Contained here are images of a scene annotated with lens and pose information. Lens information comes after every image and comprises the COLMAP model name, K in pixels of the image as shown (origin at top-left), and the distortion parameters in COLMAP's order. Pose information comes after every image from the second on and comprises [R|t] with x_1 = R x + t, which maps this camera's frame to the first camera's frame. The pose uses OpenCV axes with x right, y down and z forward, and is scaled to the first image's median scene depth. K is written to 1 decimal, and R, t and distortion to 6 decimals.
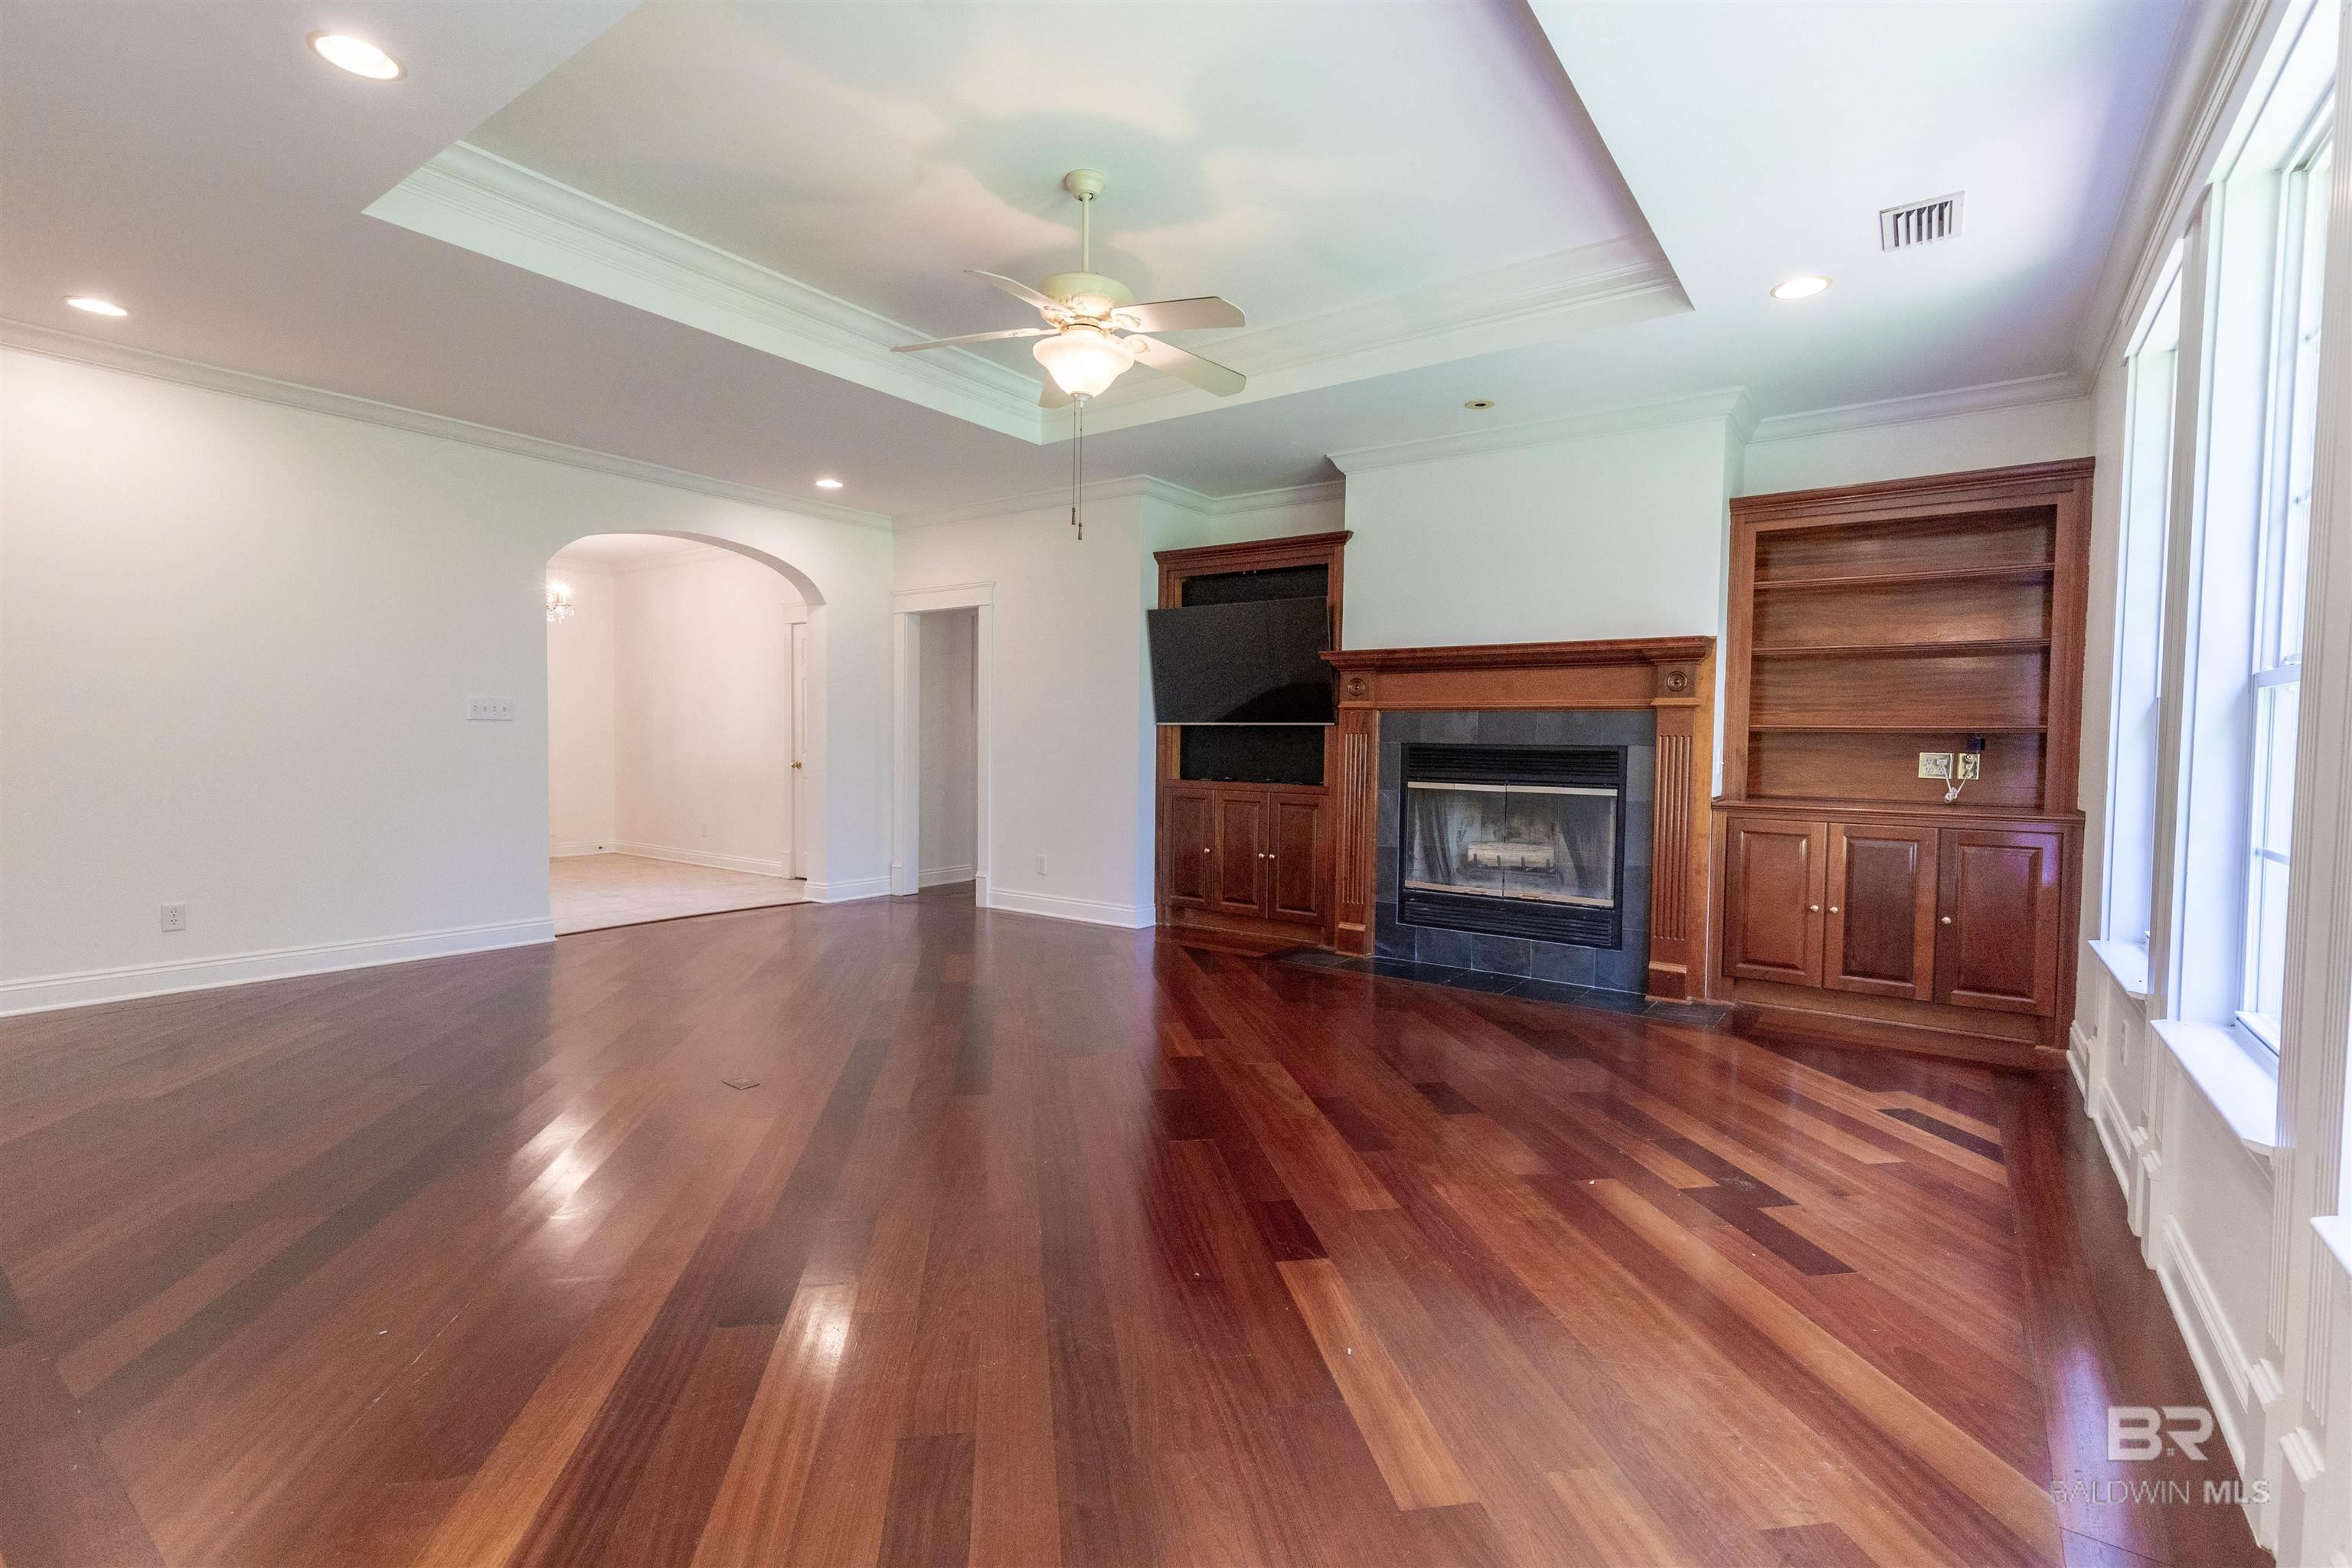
lens RADIAL K [[1059.2, 0, 1173.6], [0, 1059.2, 781.2], [0, 0, 1]] dist [0.008402, -0.001000]
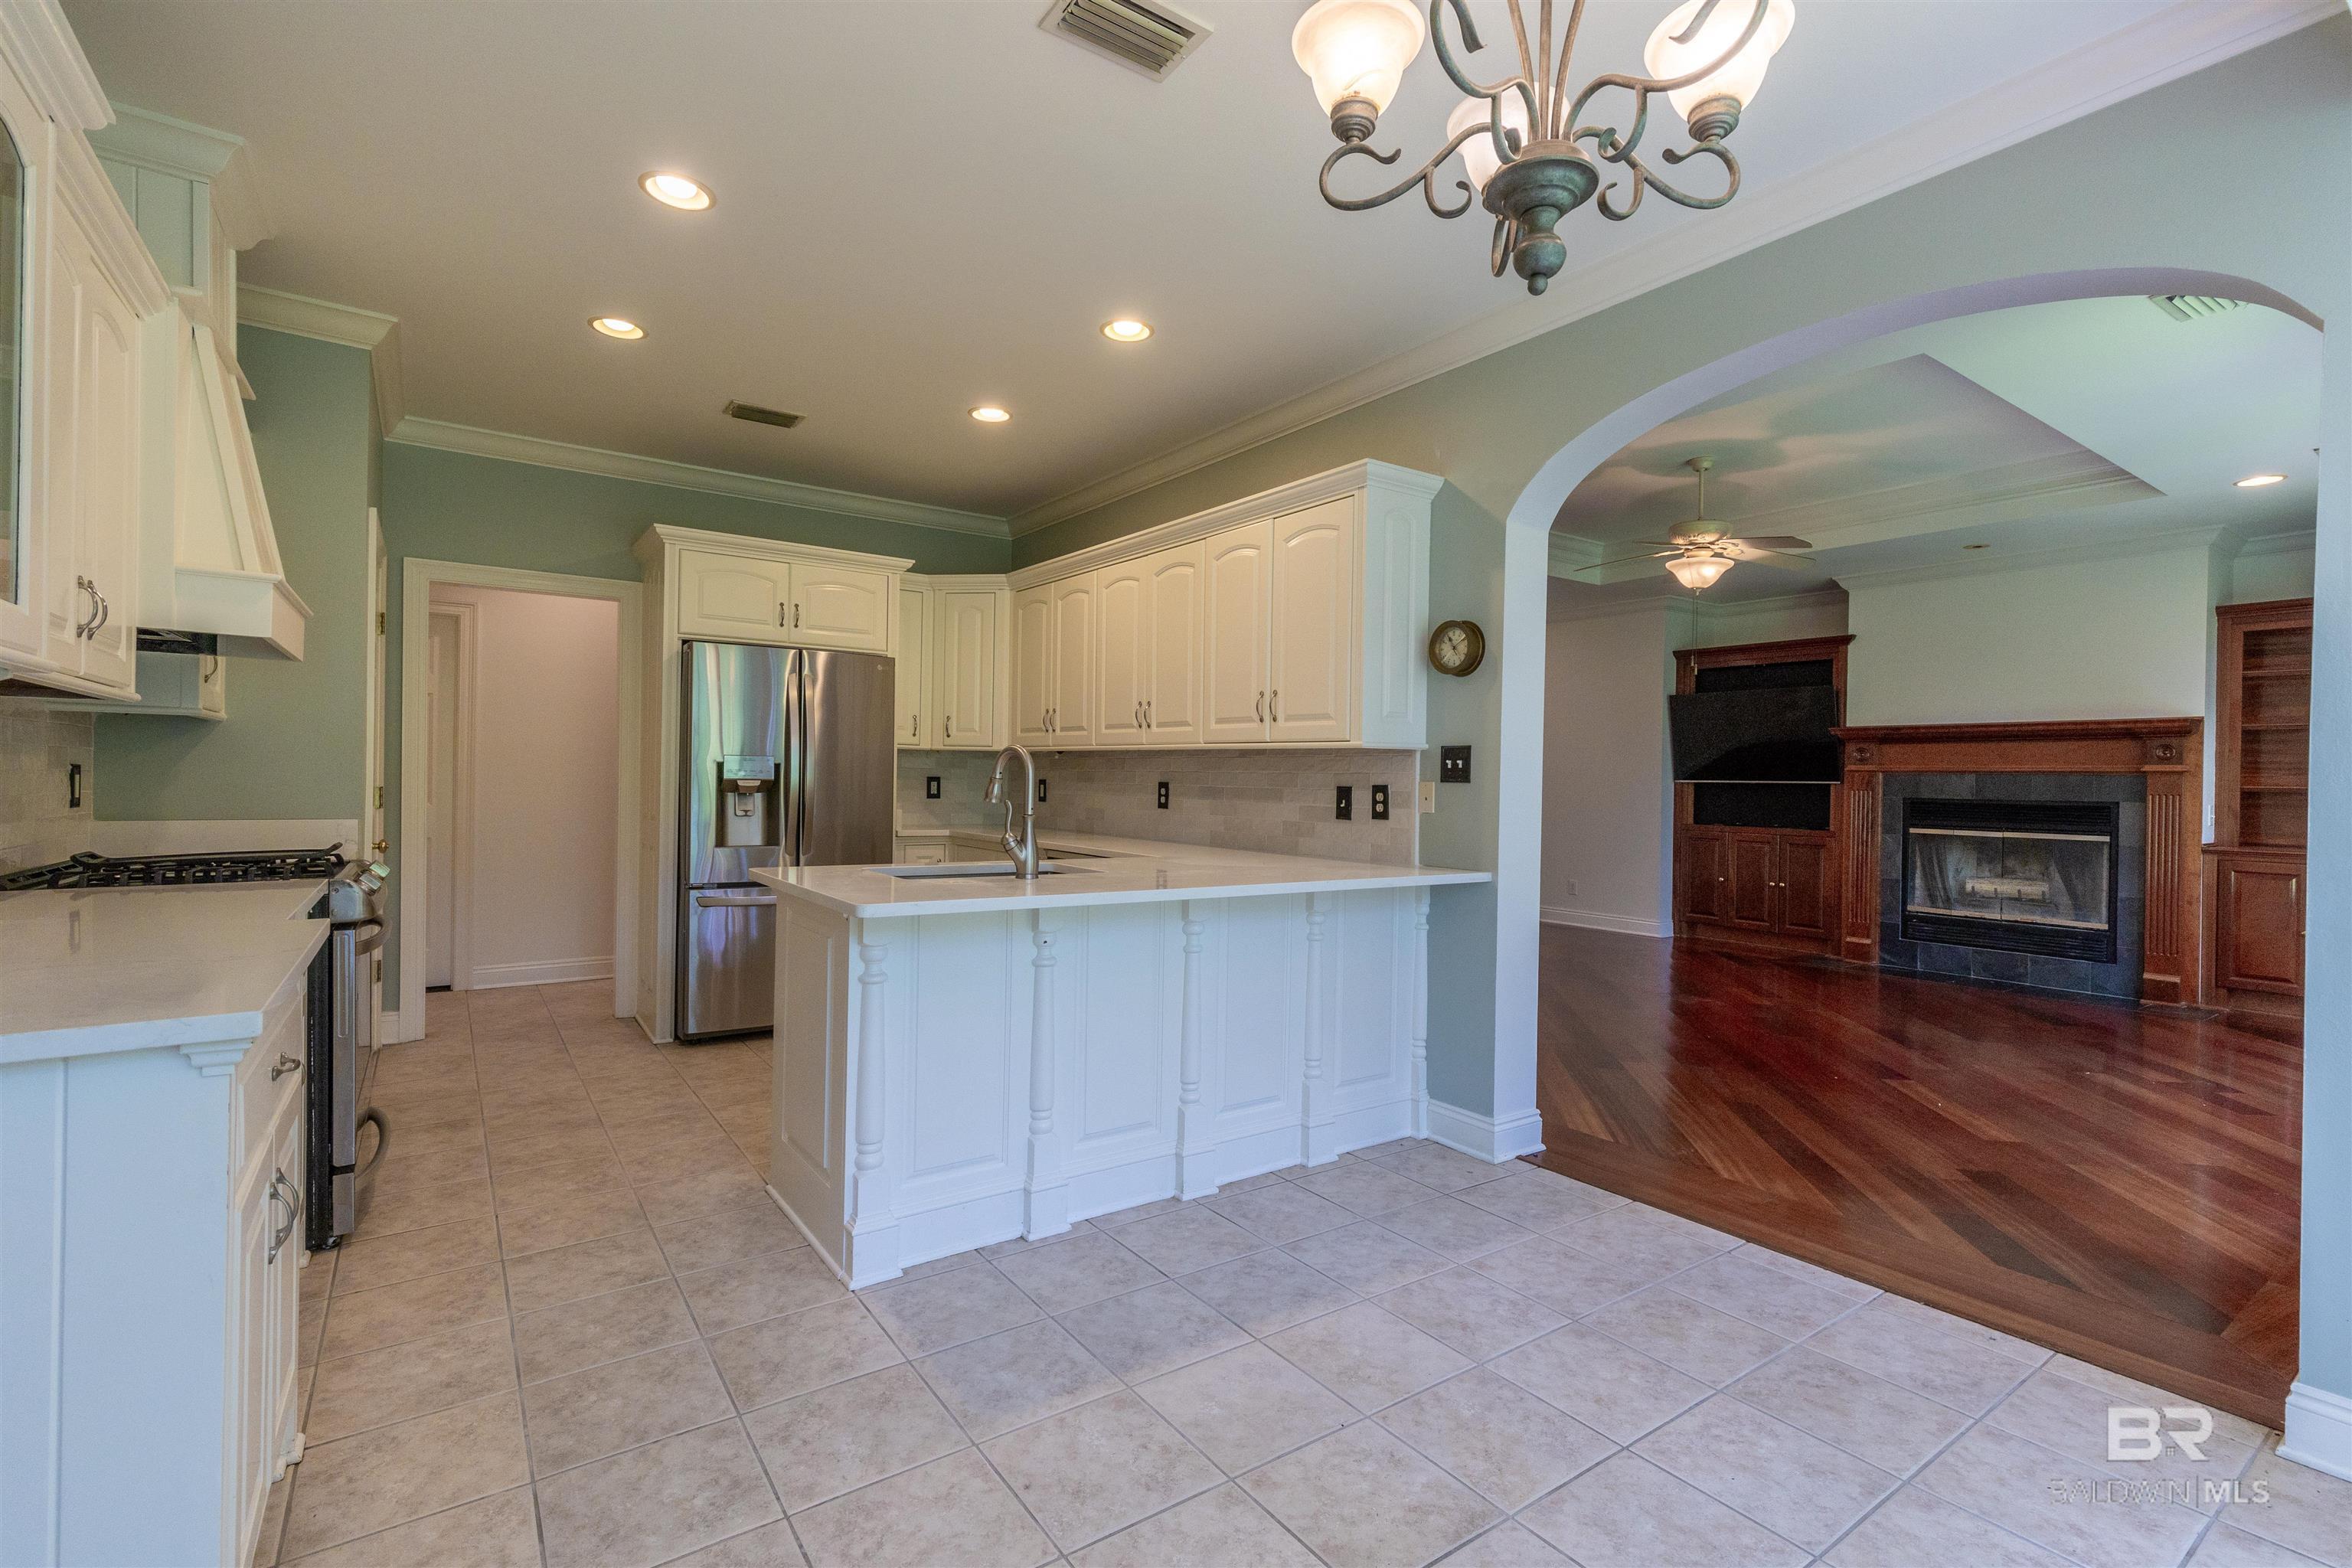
lens RADIAL K [[1059.2, 0, 1179.1], [0, 1059.2, 780.7], [0, 0, 1]] dist [0.008402, -0.001000]
pose [[0.945232, 0.000890, -0.326397, -0.196845], [-0.014798, 0.999085, -0.040130, 0.007825], [0.326063, 0.042762, 0.944380, -0.513456]]
